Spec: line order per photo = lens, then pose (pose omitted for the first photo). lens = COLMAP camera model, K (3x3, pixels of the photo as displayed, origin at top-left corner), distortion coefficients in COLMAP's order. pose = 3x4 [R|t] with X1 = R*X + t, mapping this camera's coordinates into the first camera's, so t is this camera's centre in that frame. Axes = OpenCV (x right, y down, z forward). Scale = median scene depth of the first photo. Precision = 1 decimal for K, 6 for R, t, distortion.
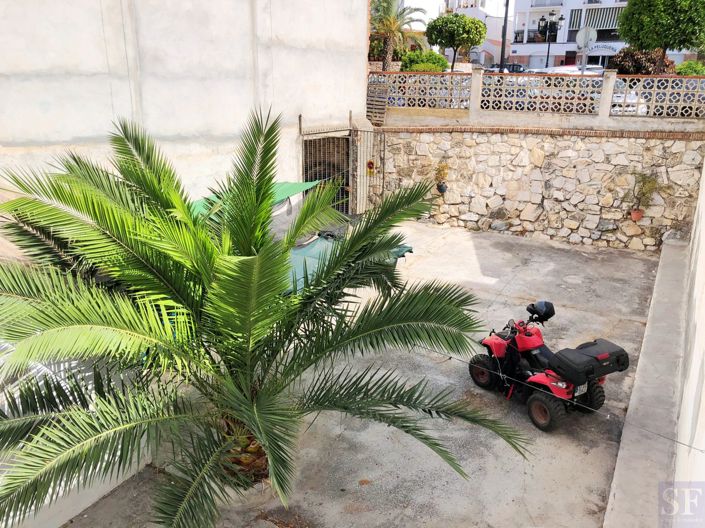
lens RADIAL K [[572.4, 0, 348.0], [0, 572.4, 266.9], [0, 0, 1]] dist [0.019489, -0.015259]
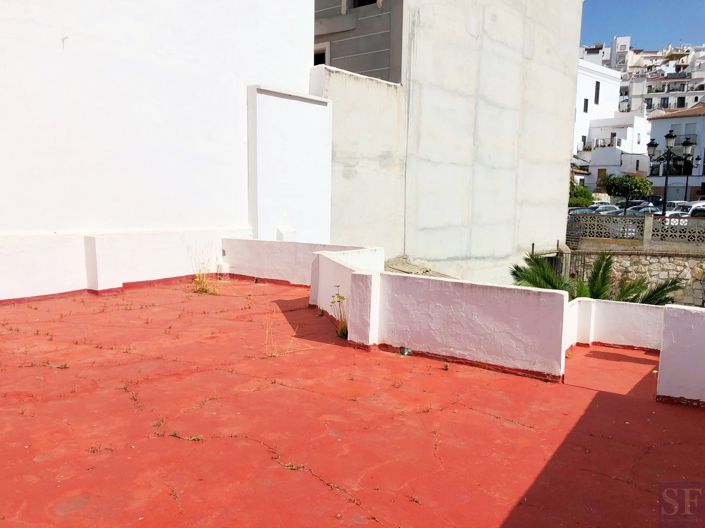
lens RADIAL K [[572.4, 0, 345.1], [0, 572.4, 281.0], [0, 0, 1]] dist [0.019489, -0.015259]
pose [[0.981540, 0.024274, -0.189712, -0.251995], [-0.056315, 0.984621, -0.165379, 0.111320], [0.182780, 0.173010, 0.967812, -0.530464]]
